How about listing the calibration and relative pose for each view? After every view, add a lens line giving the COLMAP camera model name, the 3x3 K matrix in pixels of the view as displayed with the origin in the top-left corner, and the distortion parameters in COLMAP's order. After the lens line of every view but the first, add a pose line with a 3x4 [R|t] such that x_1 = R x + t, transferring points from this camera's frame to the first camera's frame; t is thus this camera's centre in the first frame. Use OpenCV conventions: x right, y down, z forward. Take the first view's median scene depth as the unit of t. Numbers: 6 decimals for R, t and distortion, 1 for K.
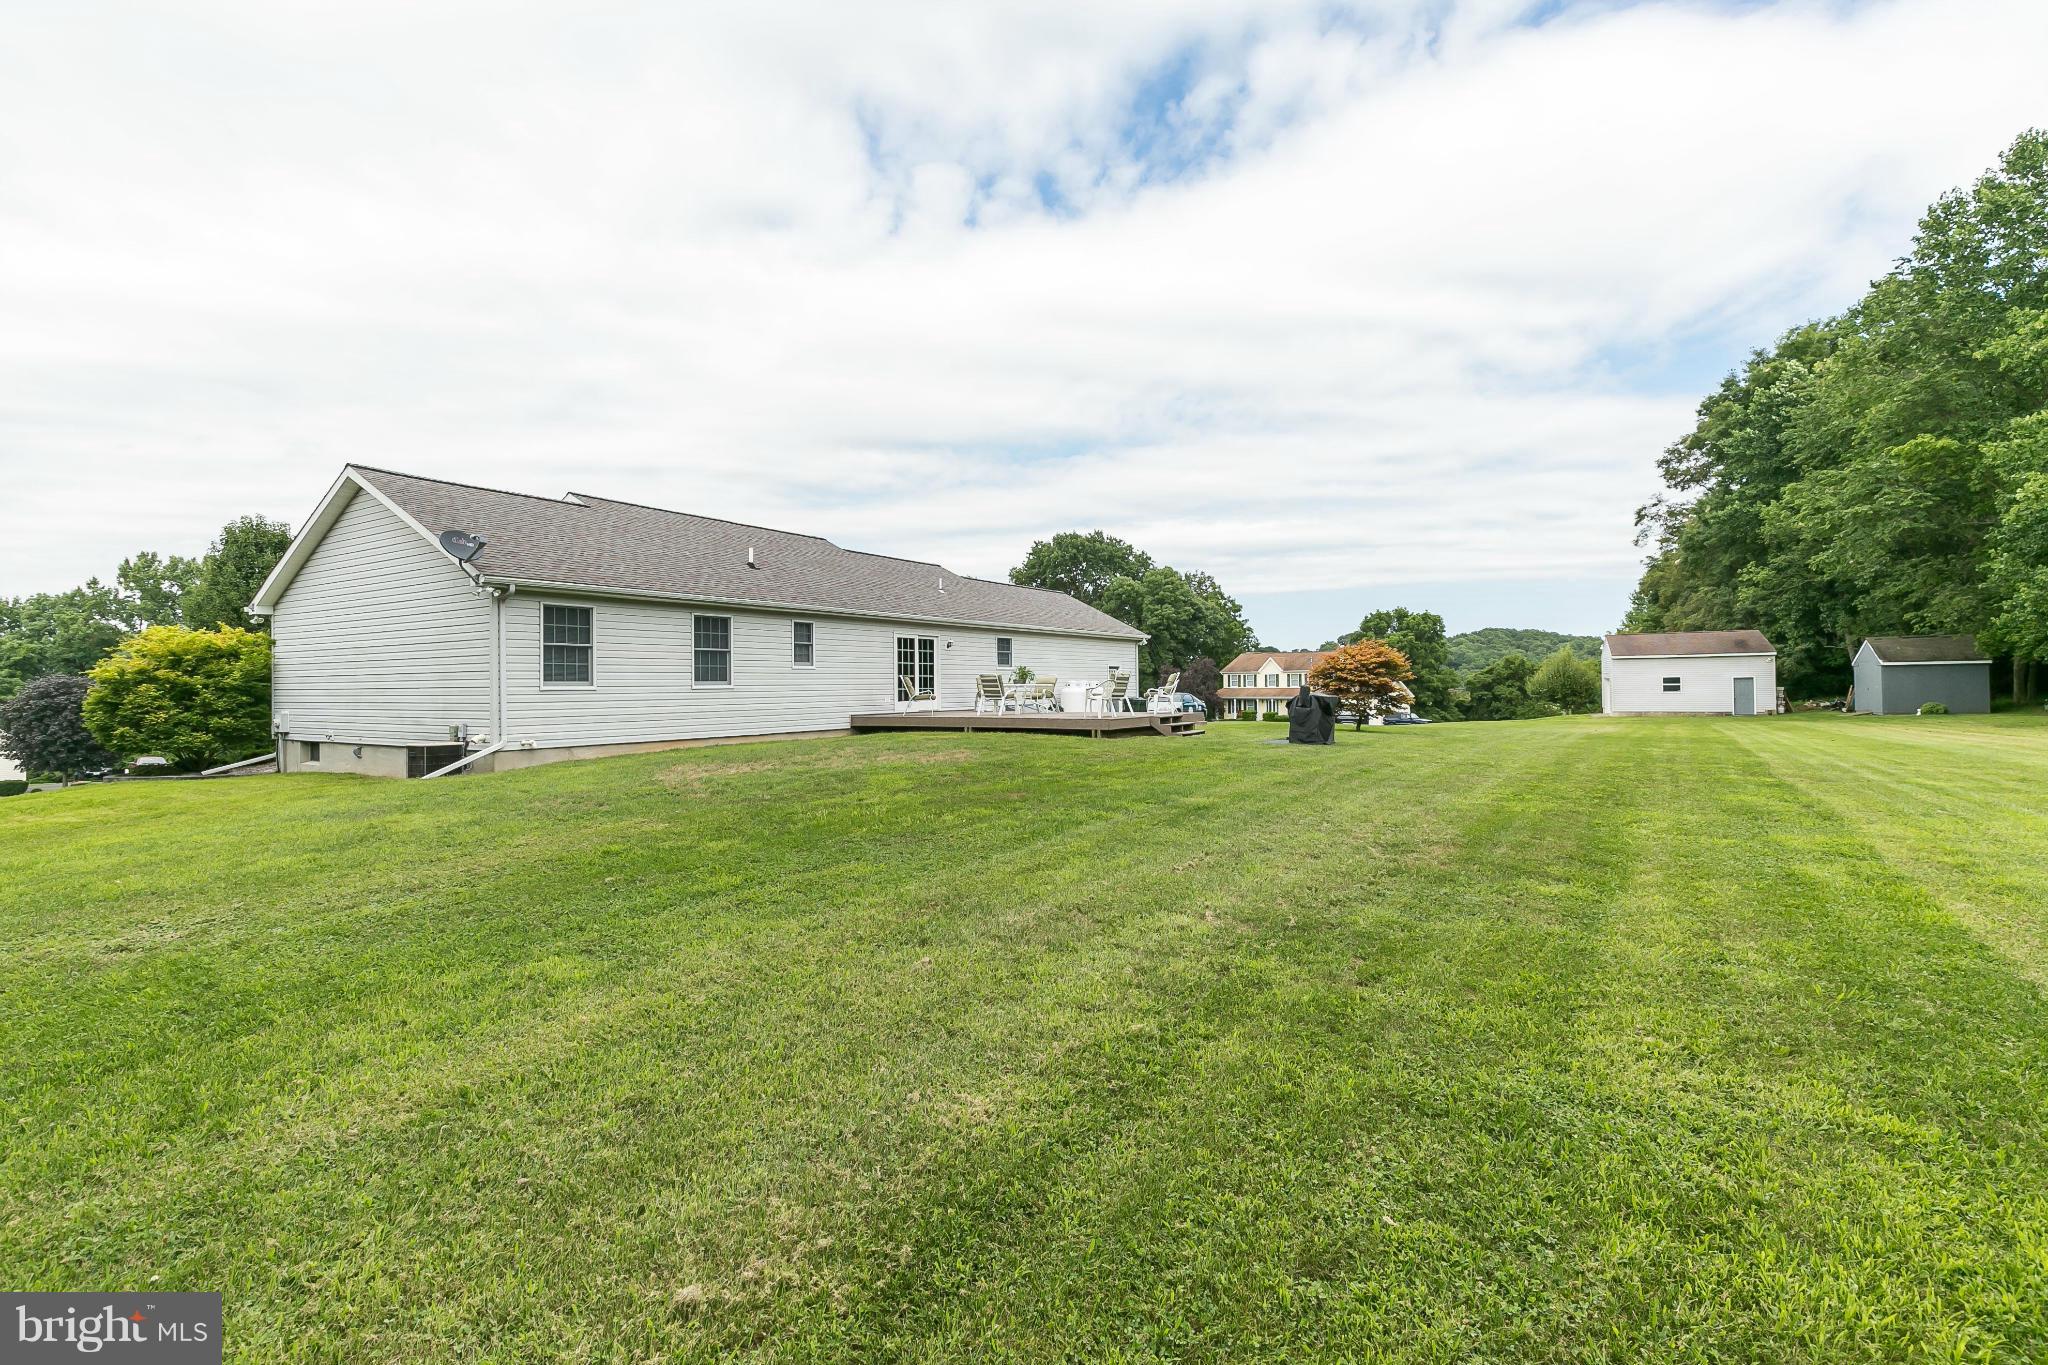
lens RADIAL K [[940.4, 0, 1024.0], [0, 940.4, 682.5], [0, 0, 1]] dist [0.000937, 0.000225]
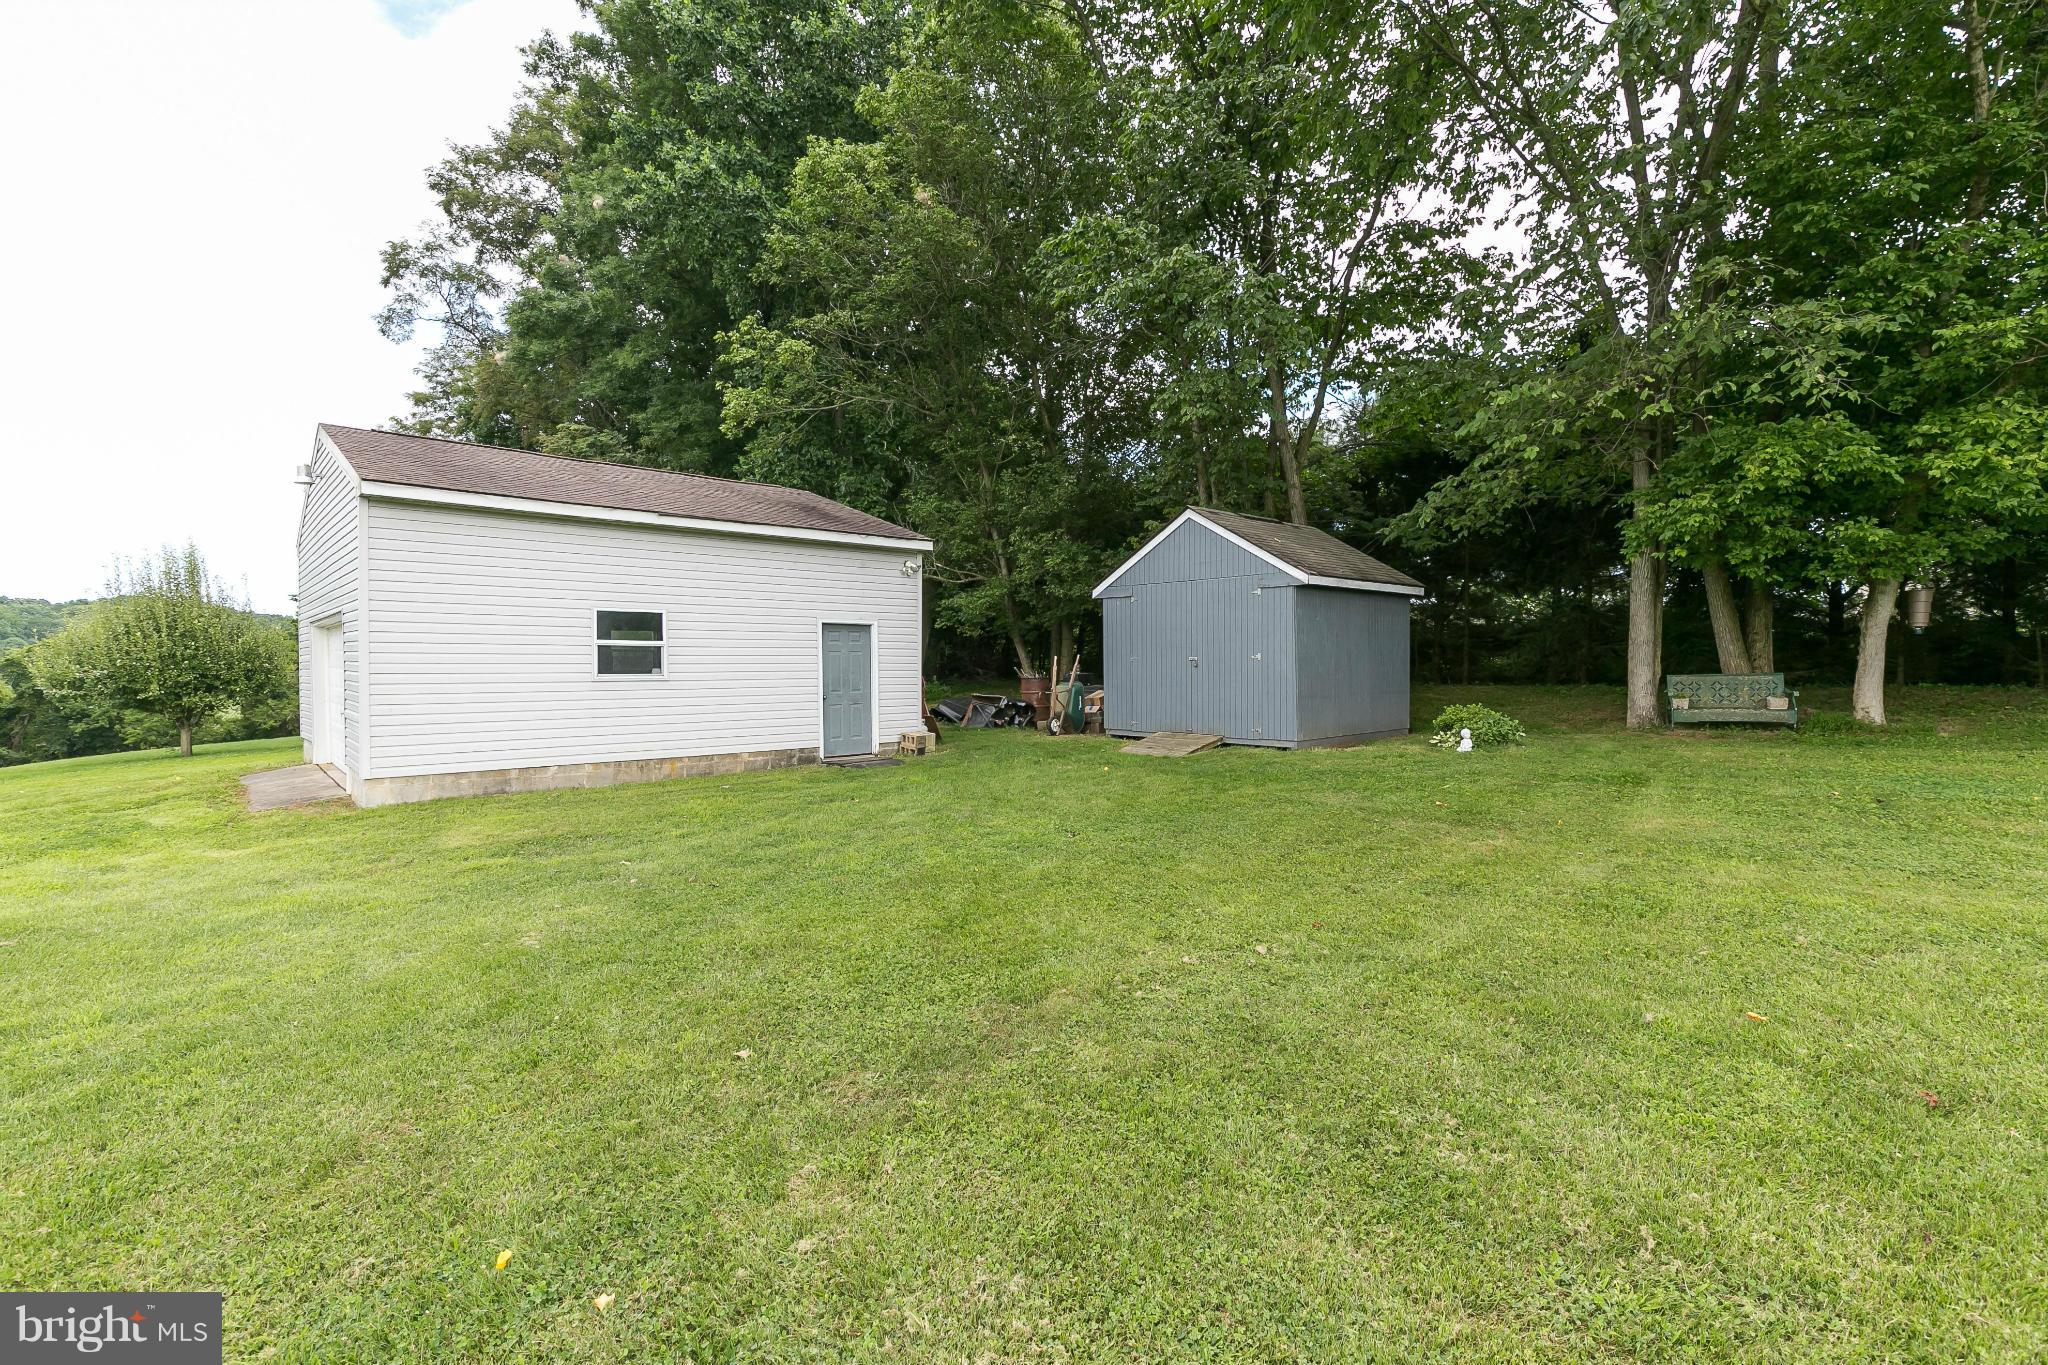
lens RADIAL K [[940.4, 0, 1024.0], [0, 940.4, 682.5], [0, 0, 1]] dist [0.000937, 0.000225]
pose [[0.348582, 0.009027, 0.937235, 0.501540], [-0.014415, 0.999887, -0.004269, 0.010998], [-0.937167, -0.012022, 0.348673, 0.818361]]
